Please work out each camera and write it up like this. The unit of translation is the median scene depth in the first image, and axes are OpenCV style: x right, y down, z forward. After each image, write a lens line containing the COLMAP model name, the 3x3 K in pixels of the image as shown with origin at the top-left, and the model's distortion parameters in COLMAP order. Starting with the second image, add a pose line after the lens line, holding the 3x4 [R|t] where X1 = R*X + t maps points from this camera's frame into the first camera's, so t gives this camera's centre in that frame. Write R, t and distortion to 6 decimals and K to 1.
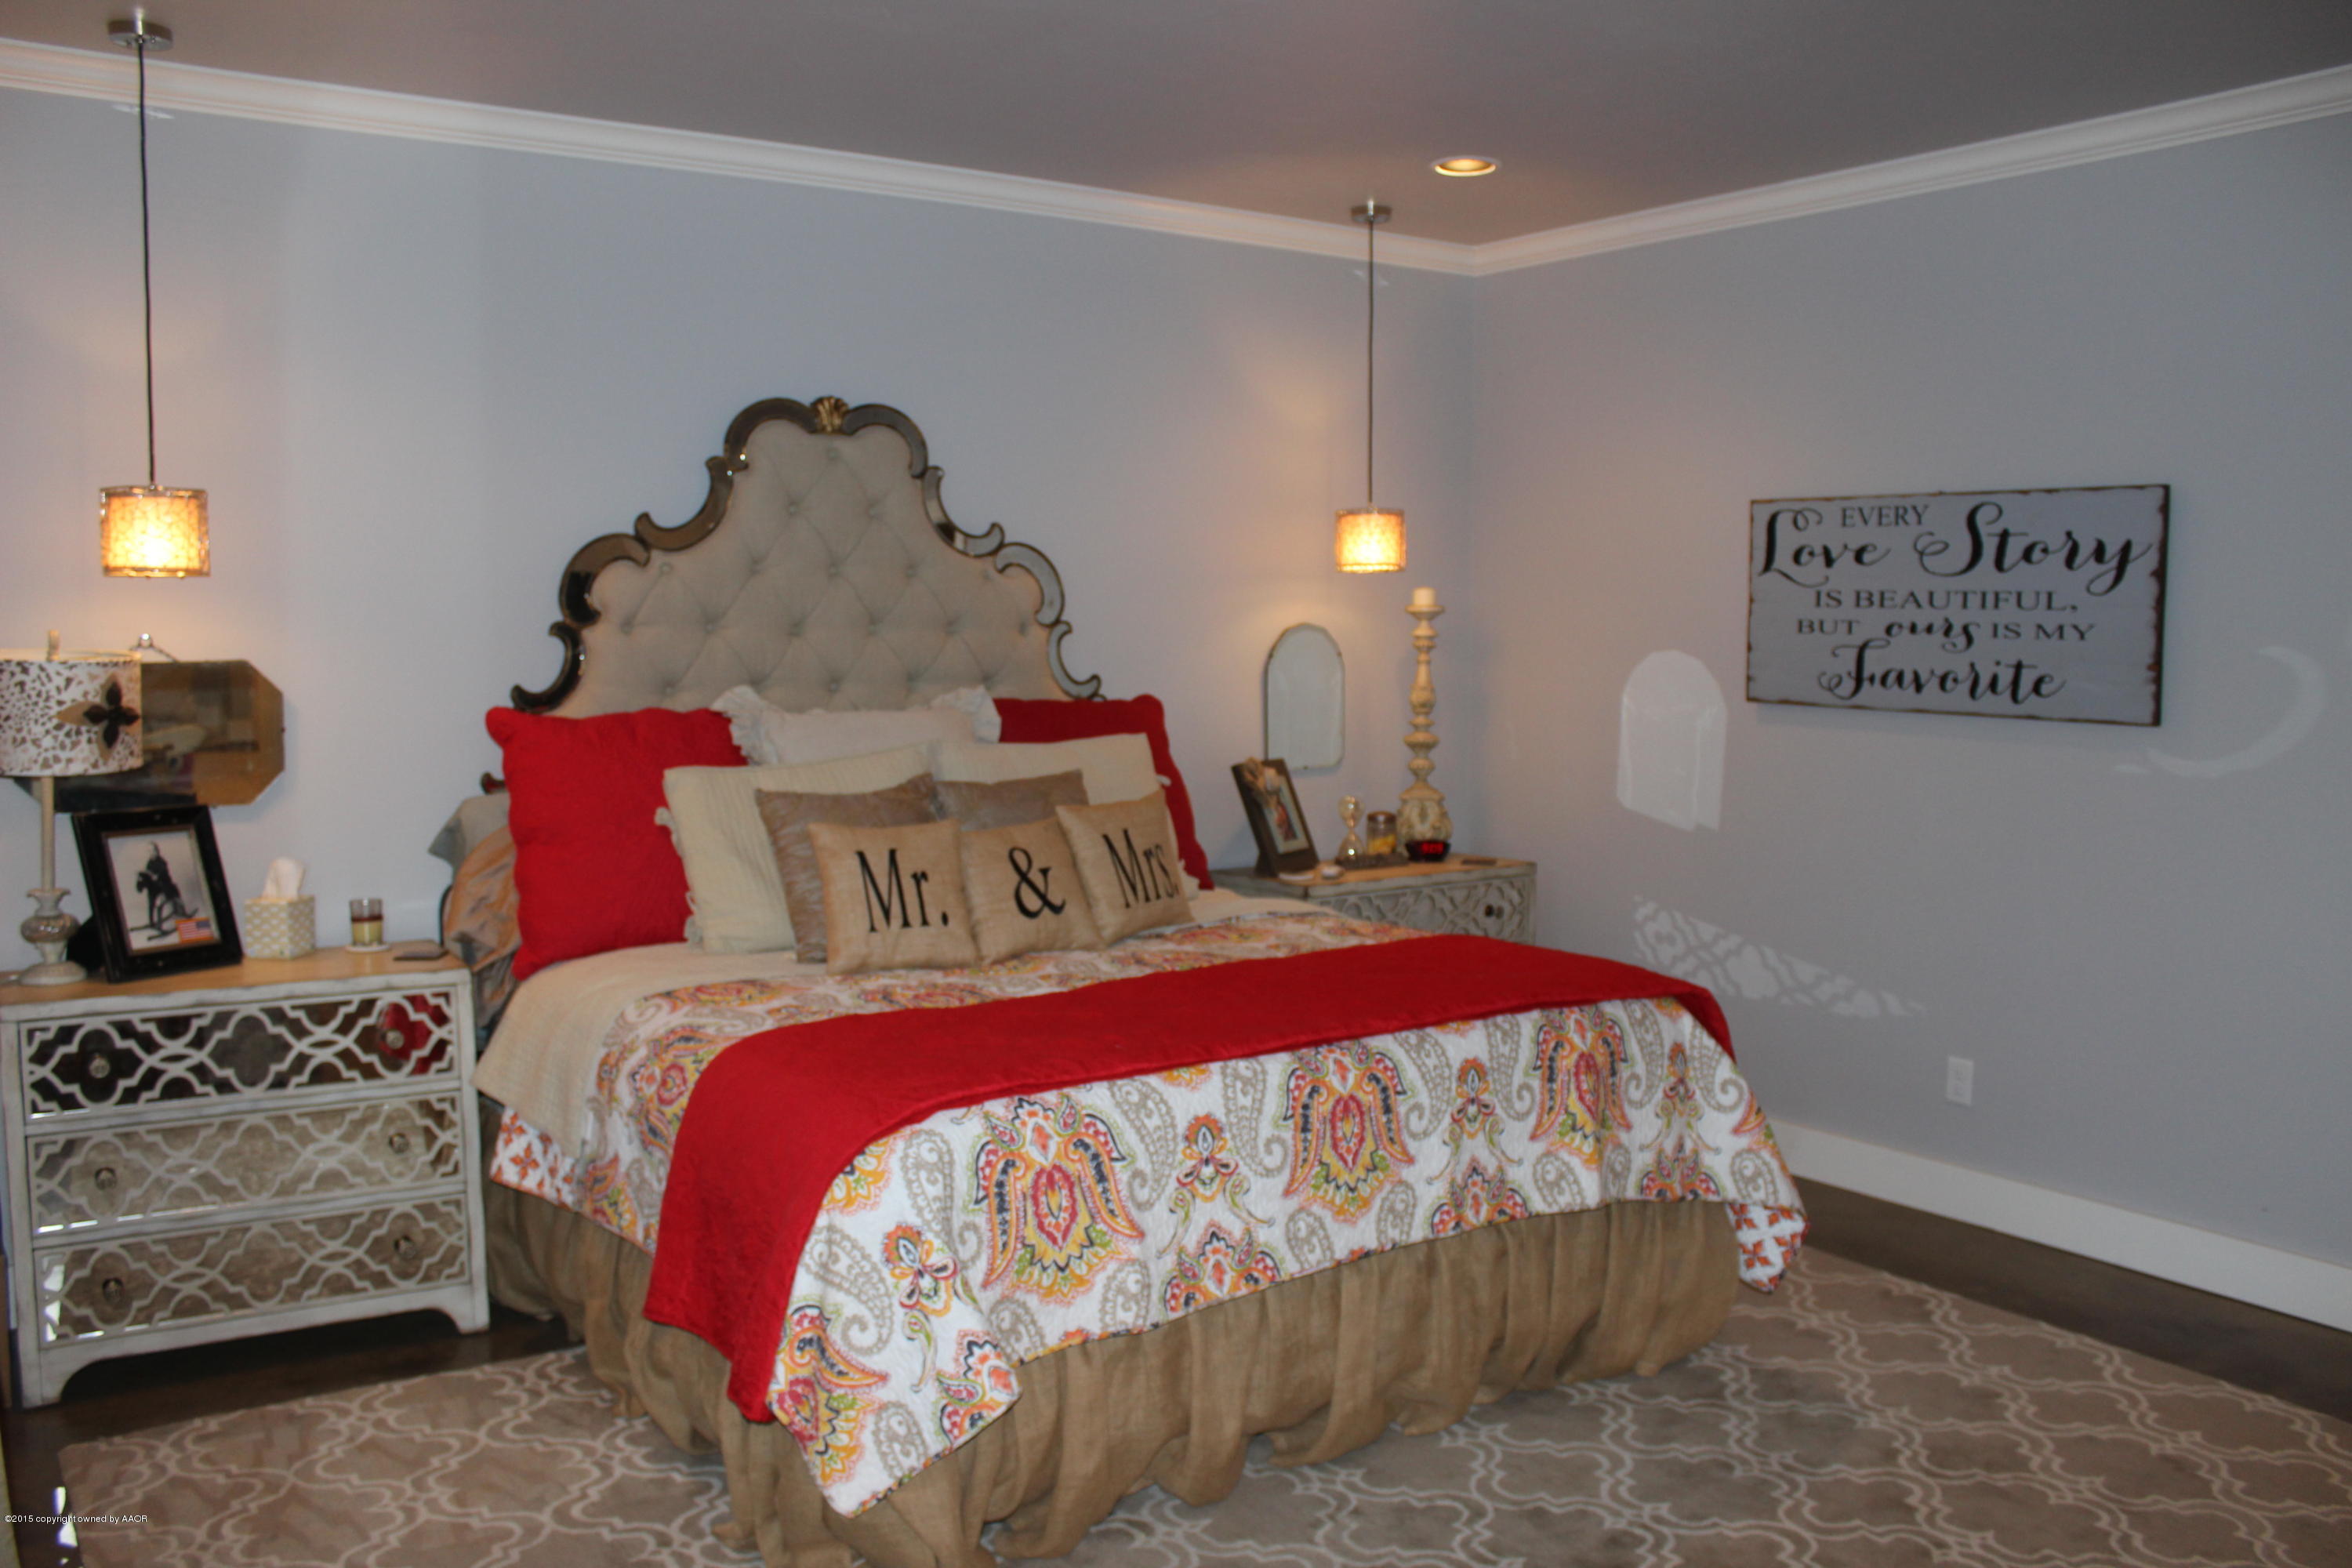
lens RADIAL K [[1918.0, 0, 1176.0], [0, 1918.0, 784.0], [0, 0, 1]] dist [-0.186595, 0.164868]
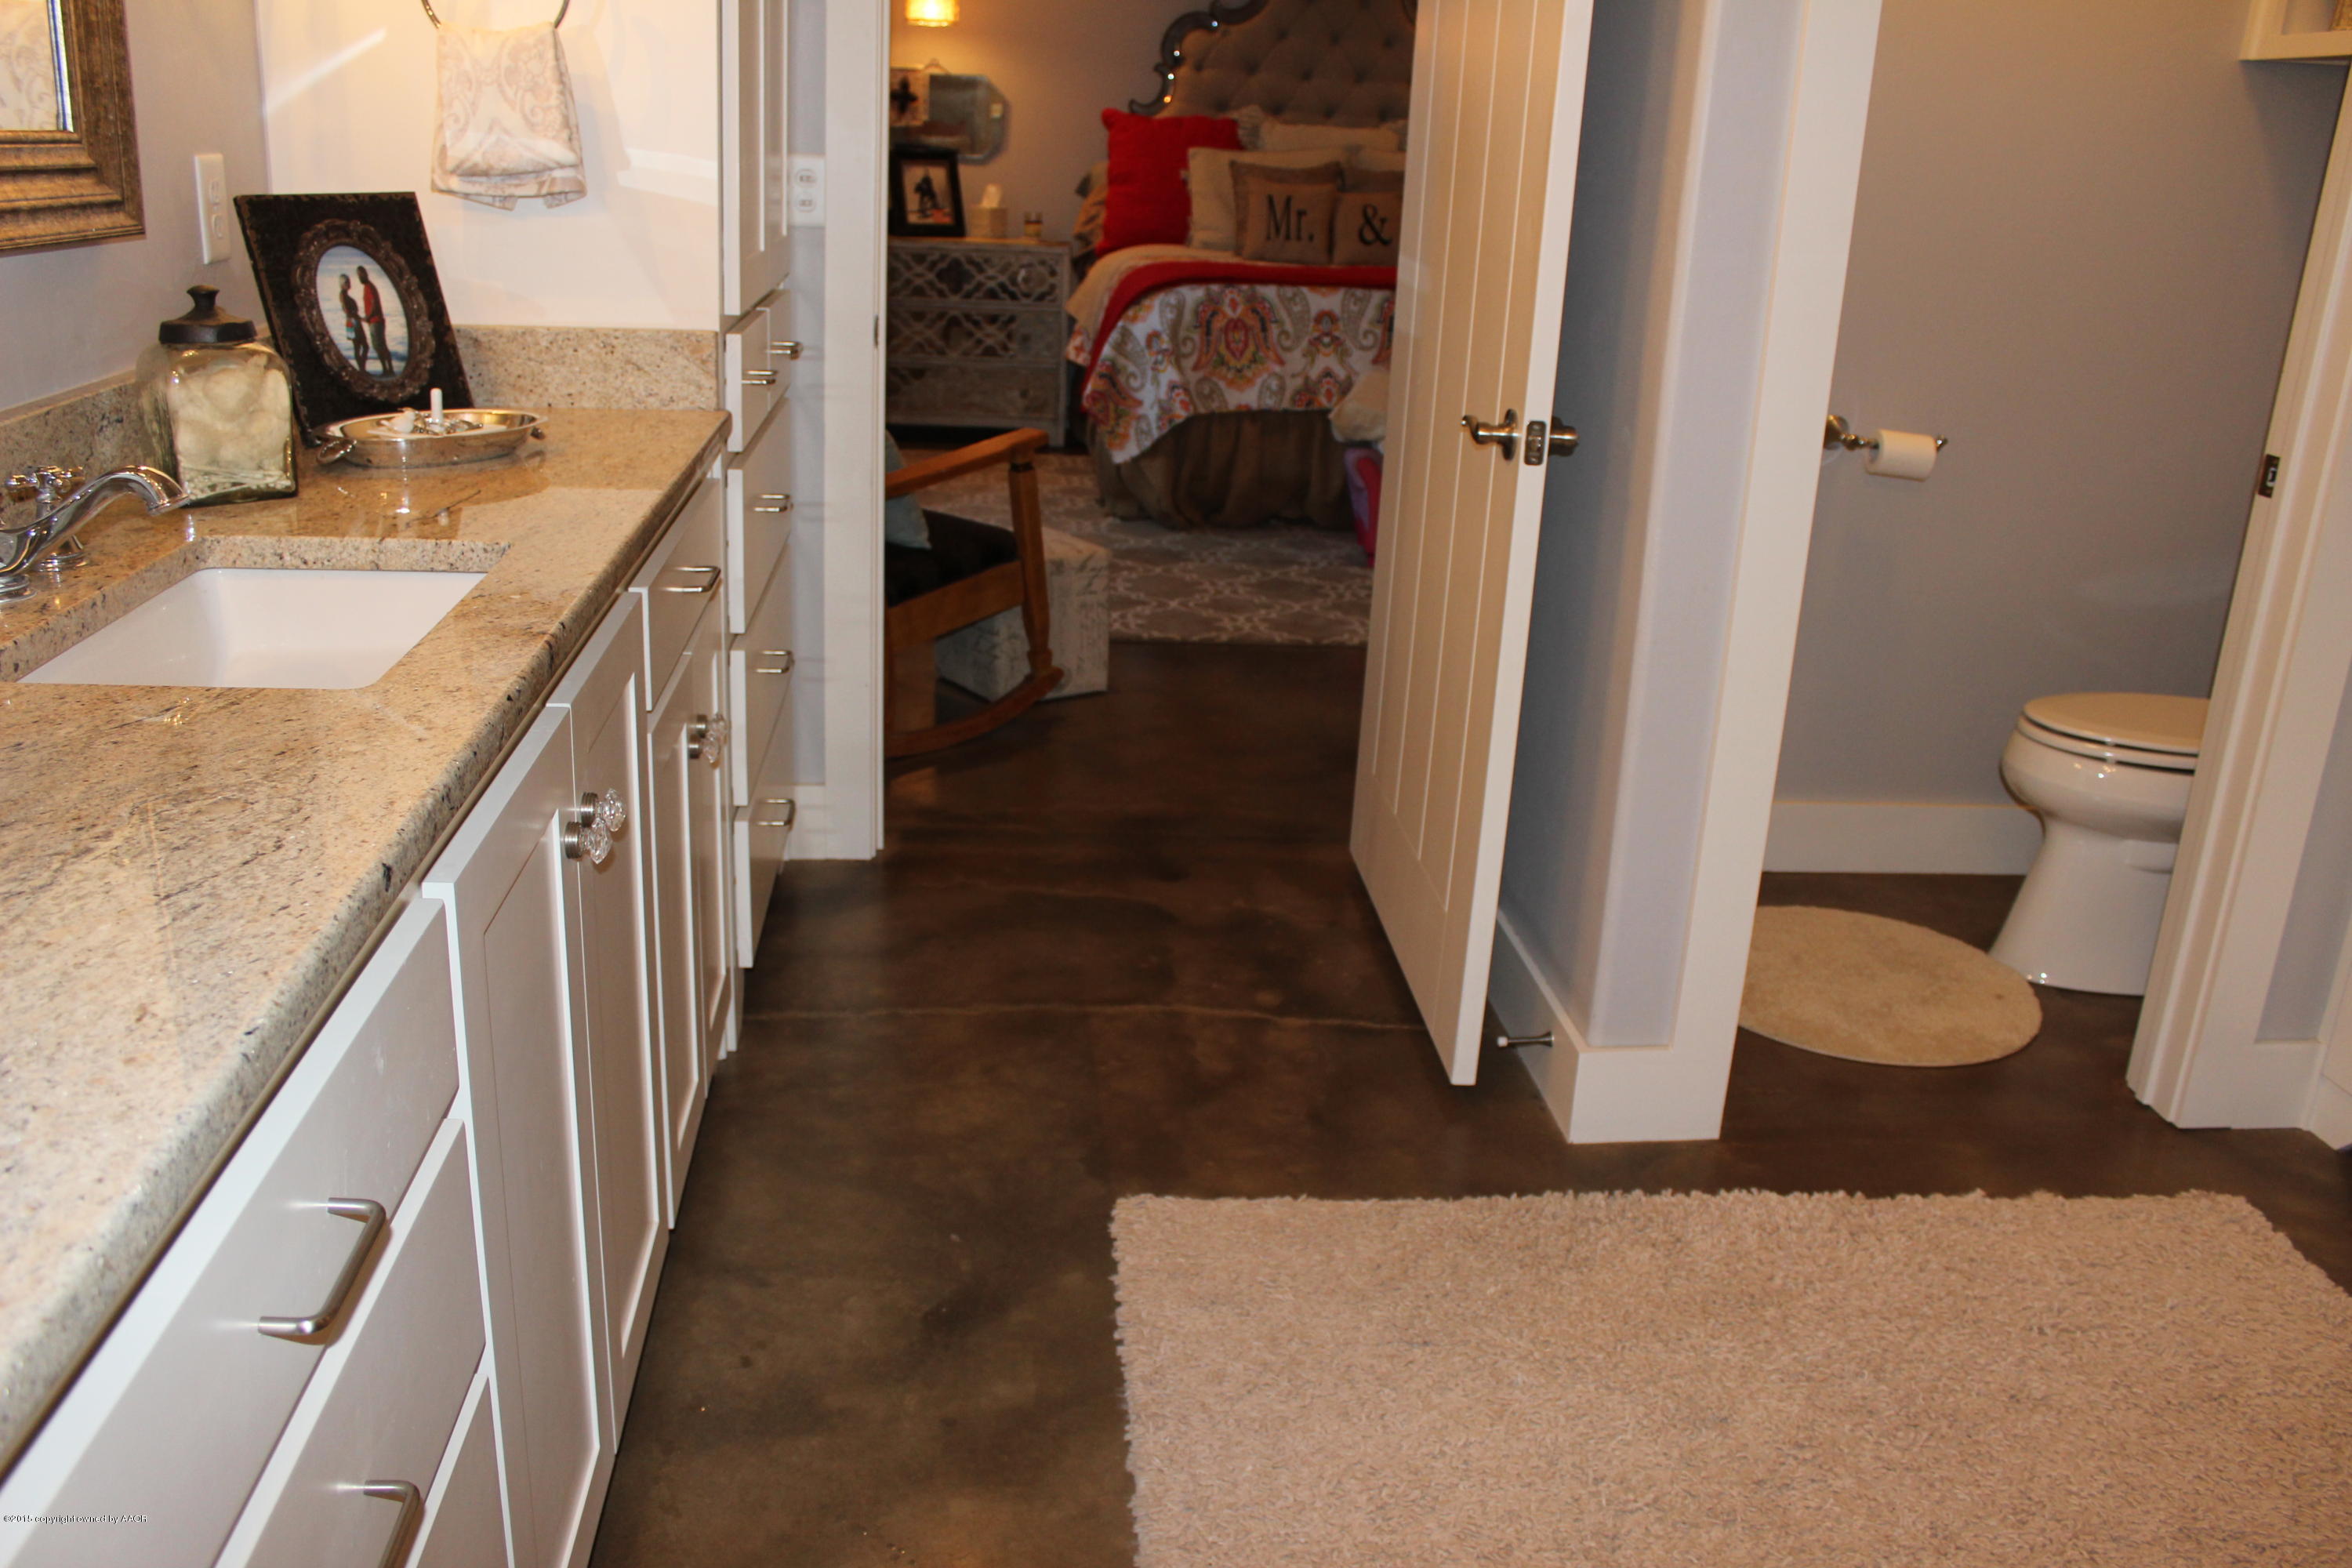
lens RADIAL K [[1940.3, 0, 1159.1], [0, 1940.3, 773.9], [0, 0, 1]] dist [-0.162006, 0.138038]
pose [[0.867078, 0.197086, -0.457528, 0.774069], [-0.087339, 0.964331, 0.249877, 0.138224], [0.490456, -0.176702, 0.853364, -0.771437]]
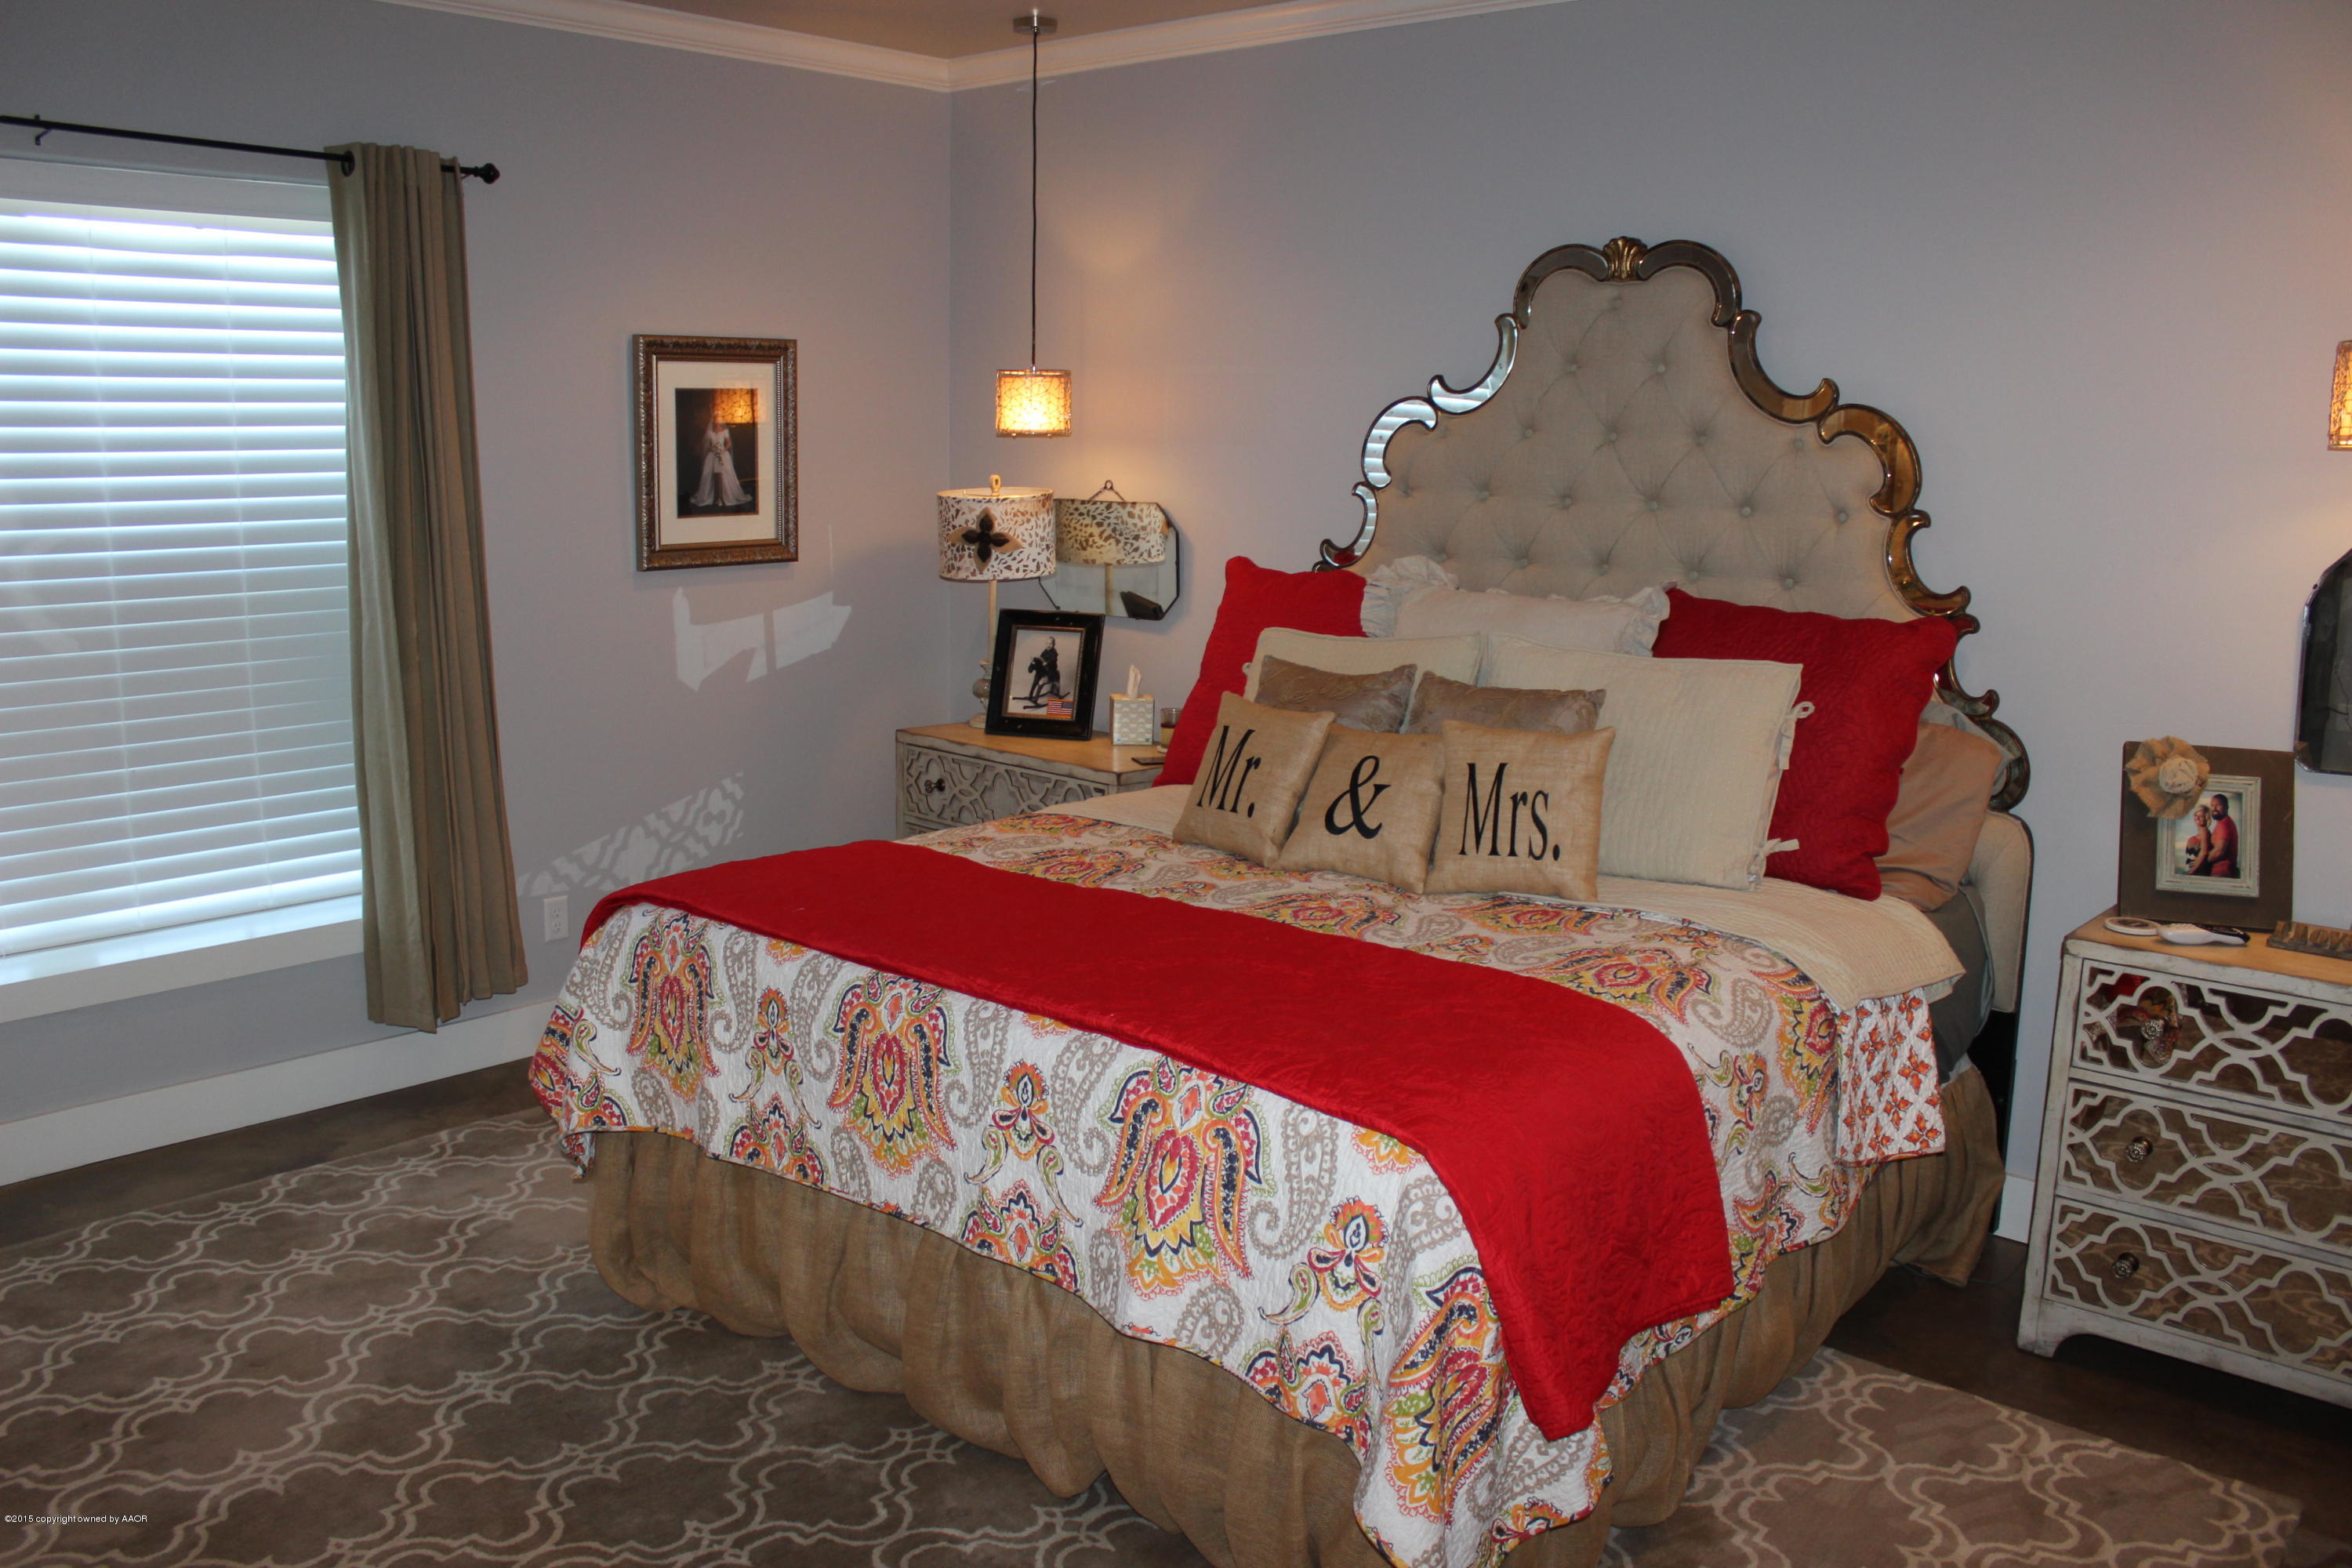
lens RADIAL K [[1940.3, 0, 1159.1], [0, 1940.3, 773.9], [0, 0, 1]] dist [-0.162006, 0.138038]
pose [[0.234201, 0.173962, -0.956497, 0.925577], [-0.095532, 0.983217, 0.155431, -0.109254], [0.967483, 0.054974, 0.246889, 0.838228]]
